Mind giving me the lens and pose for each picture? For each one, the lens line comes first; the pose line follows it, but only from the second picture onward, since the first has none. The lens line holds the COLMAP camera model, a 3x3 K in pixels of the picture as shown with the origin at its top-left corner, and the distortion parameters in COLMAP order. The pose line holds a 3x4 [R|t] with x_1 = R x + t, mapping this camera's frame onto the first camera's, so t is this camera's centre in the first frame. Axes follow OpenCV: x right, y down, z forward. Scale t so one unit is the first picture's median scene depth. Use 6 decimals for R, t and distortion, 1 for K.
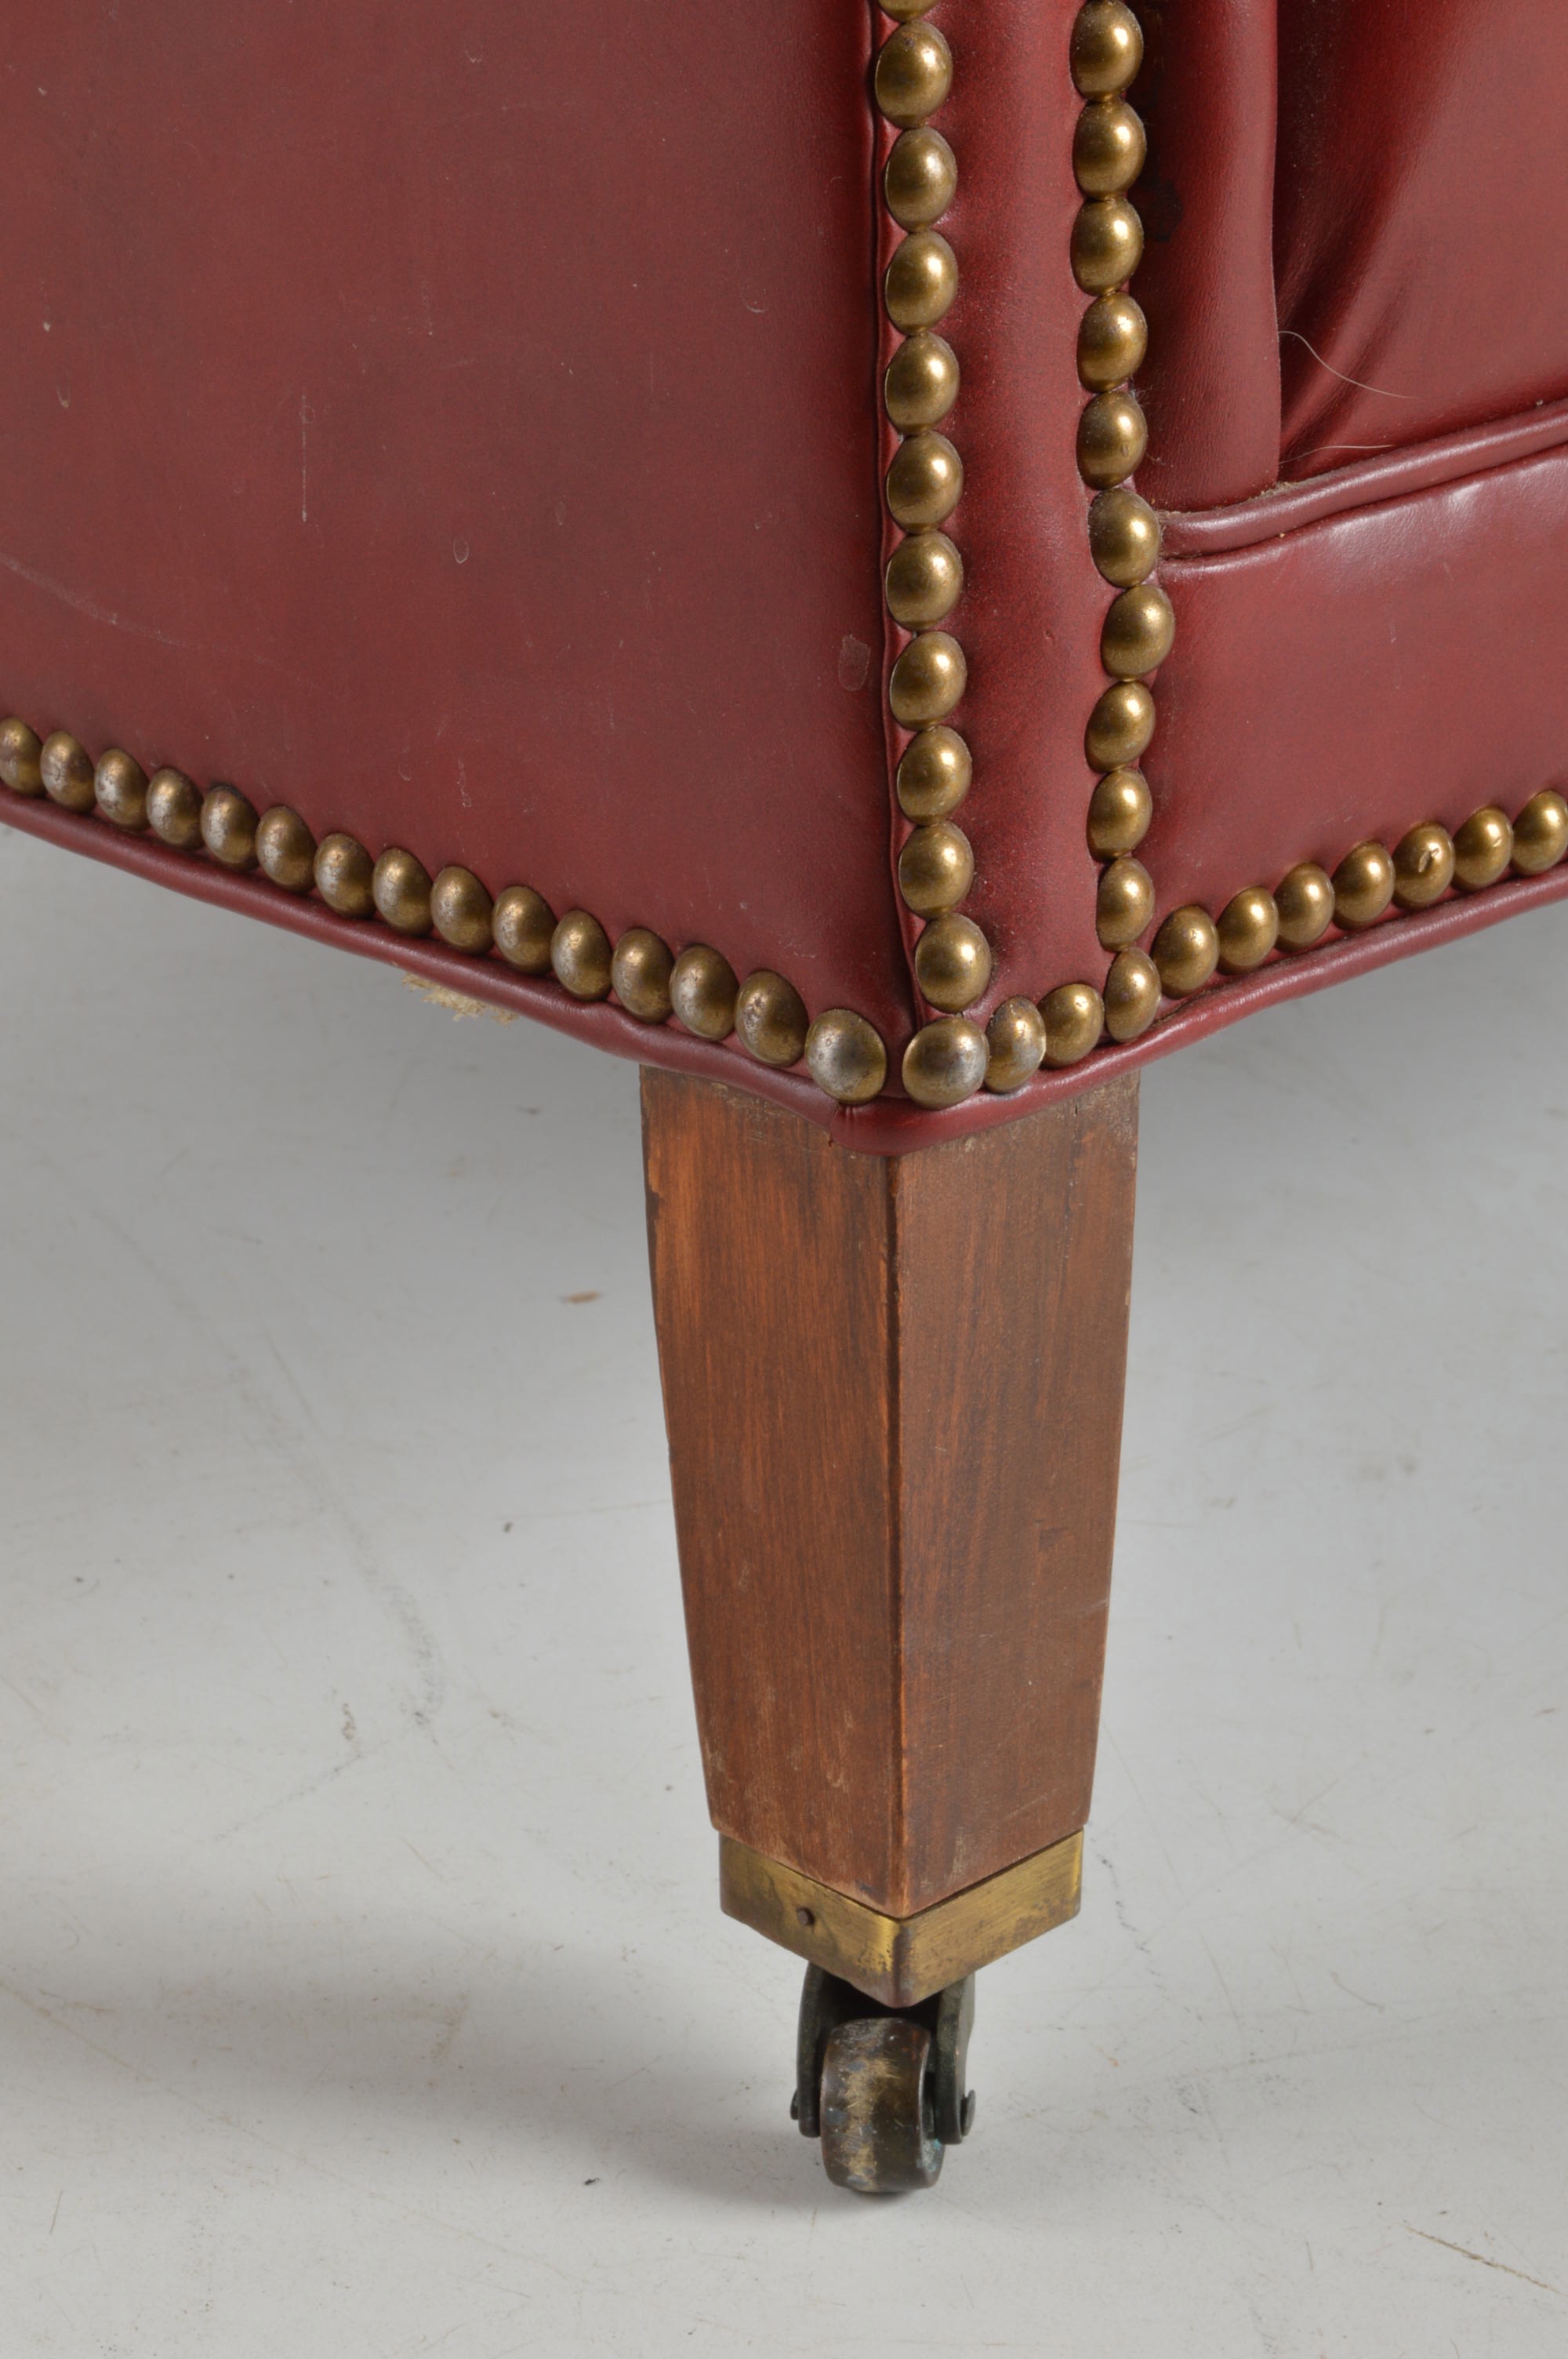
lens RADIAL K [[5412.8, 0, 781.9], [0, 5412.8, 1184.1], [0, 0, 1]] dist [0.032941, 0.000000]
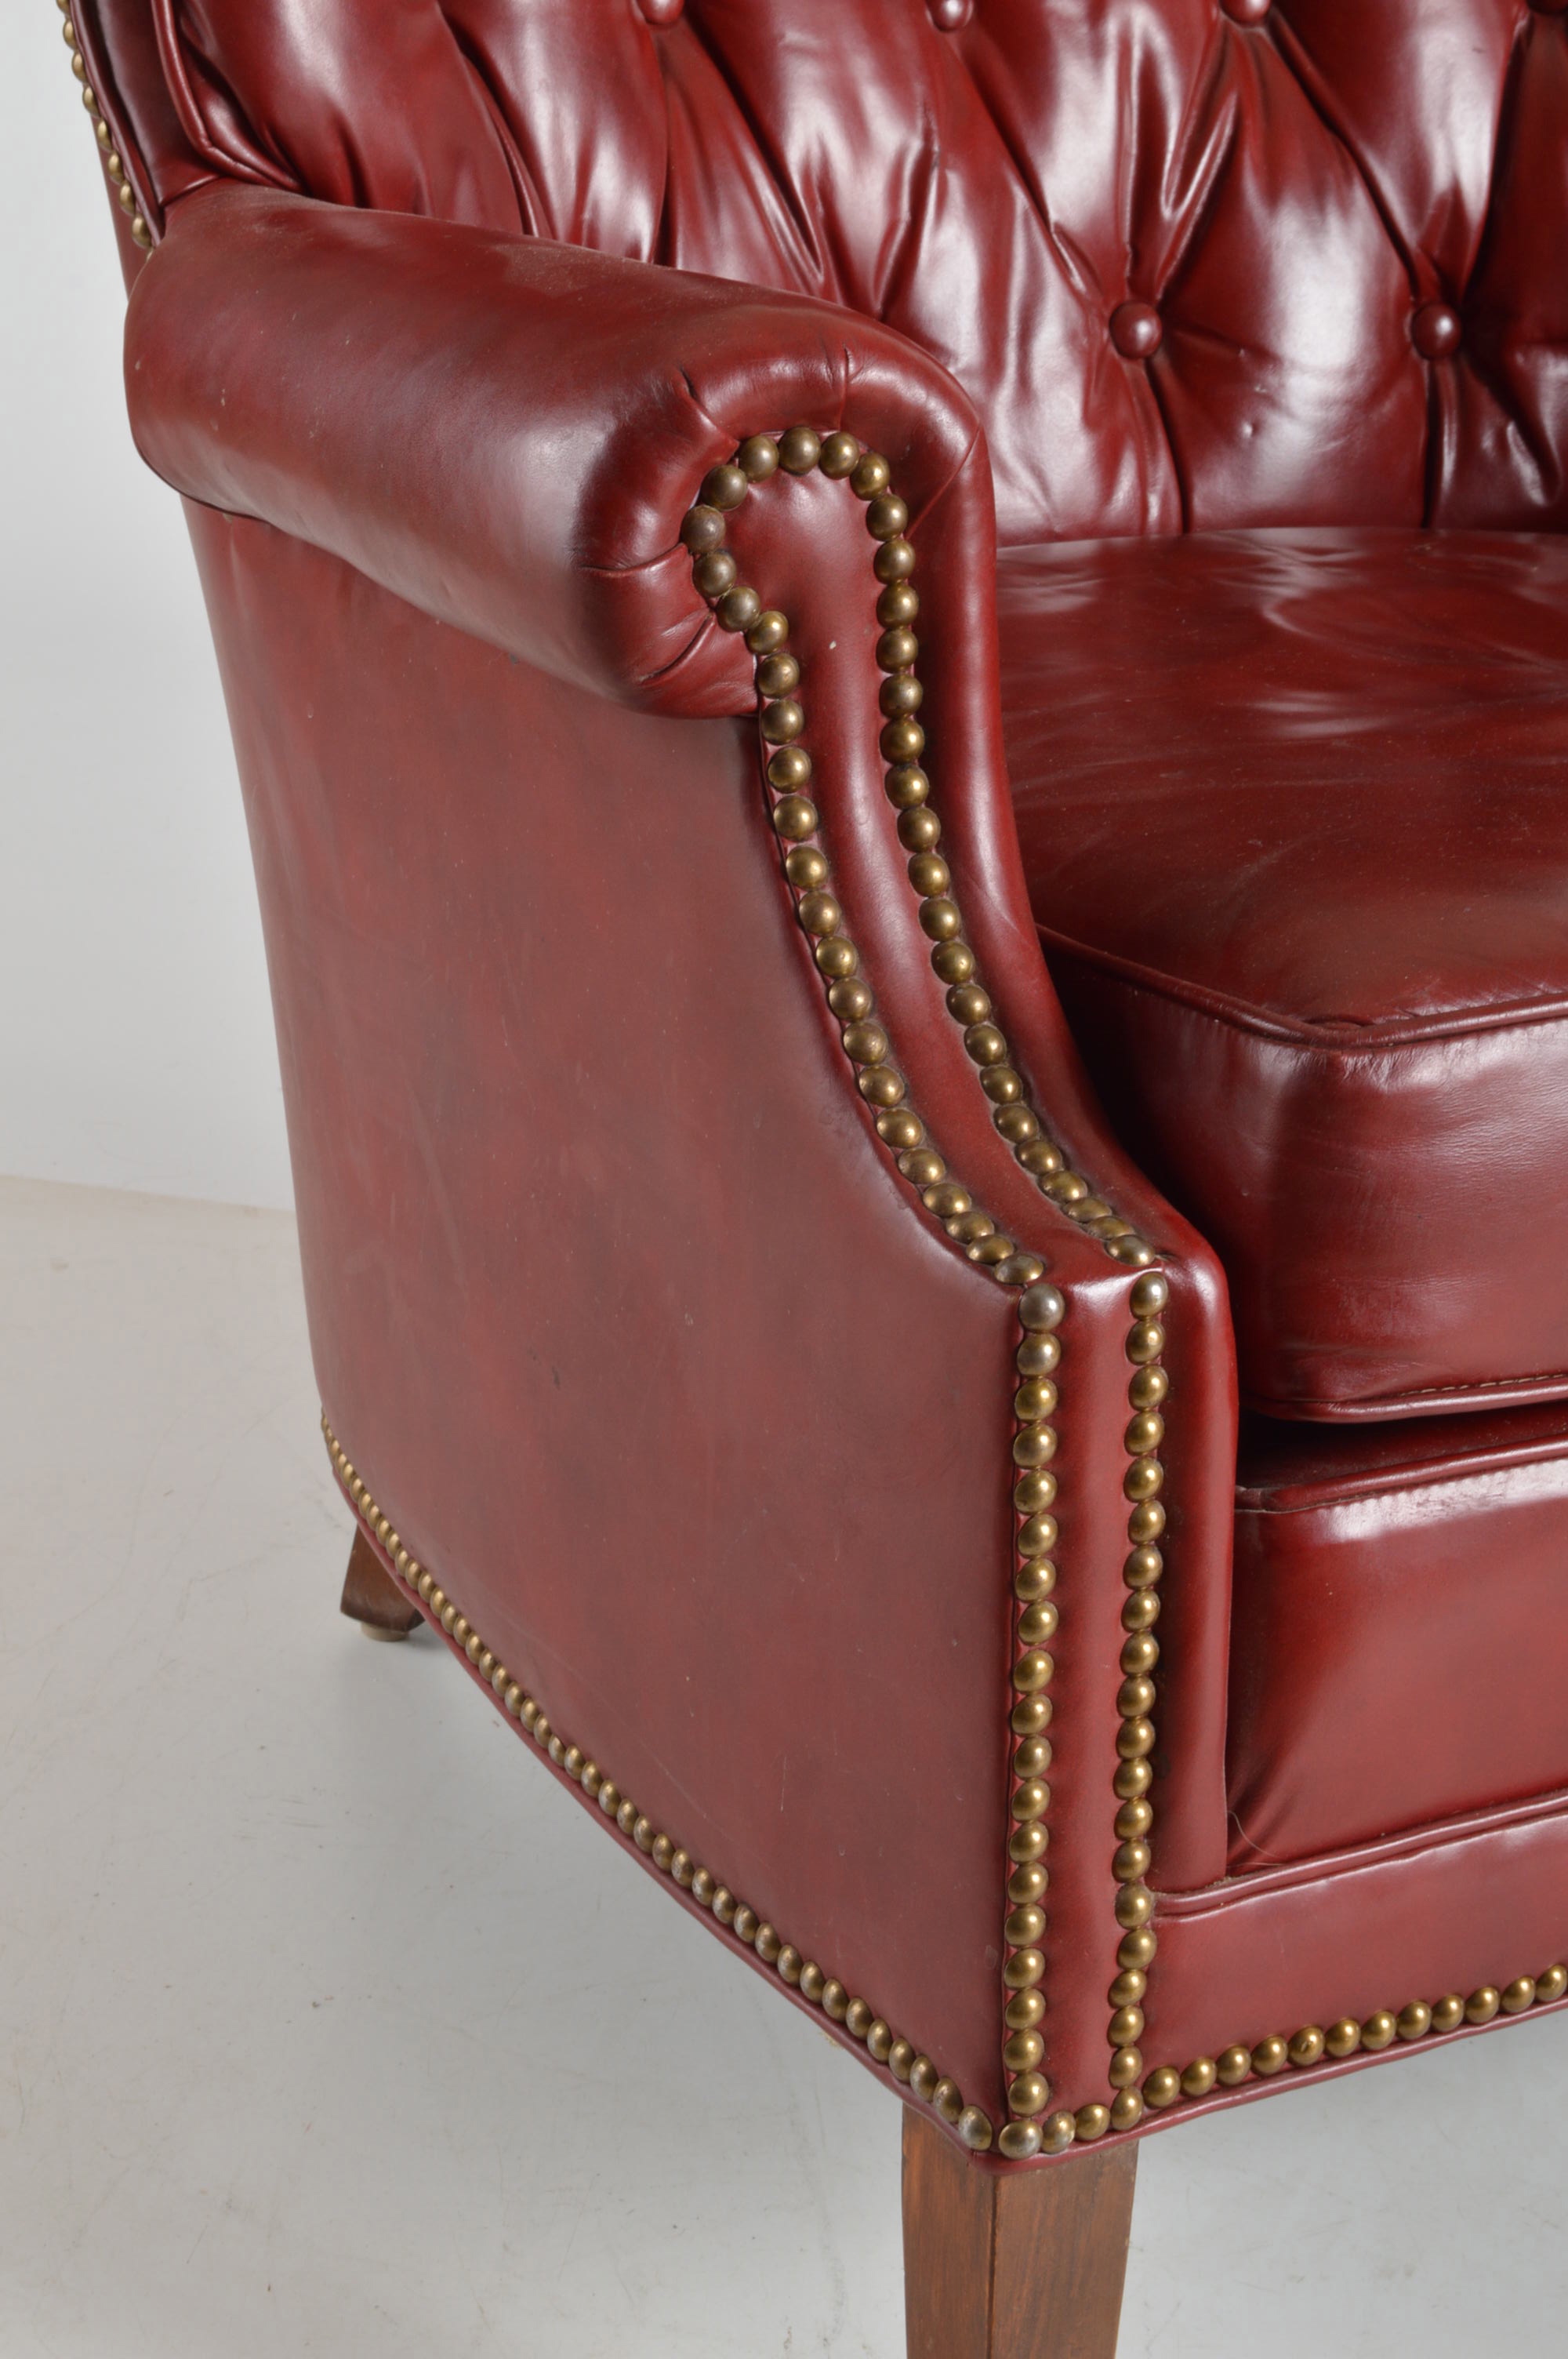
lens RADIAL K [[4558.6, 0, 779.0], [0, 4558.6, 1159.9], [0, 0, 1]] dist [0.006079, 0.000000]
pose [[0.972080, 0.116184, -0.203868, 0.249366], [-0.130777, 0.989619, -0.059589, -0.274078], [0.194828, 0.084587, 0.977183, -0.774614]]
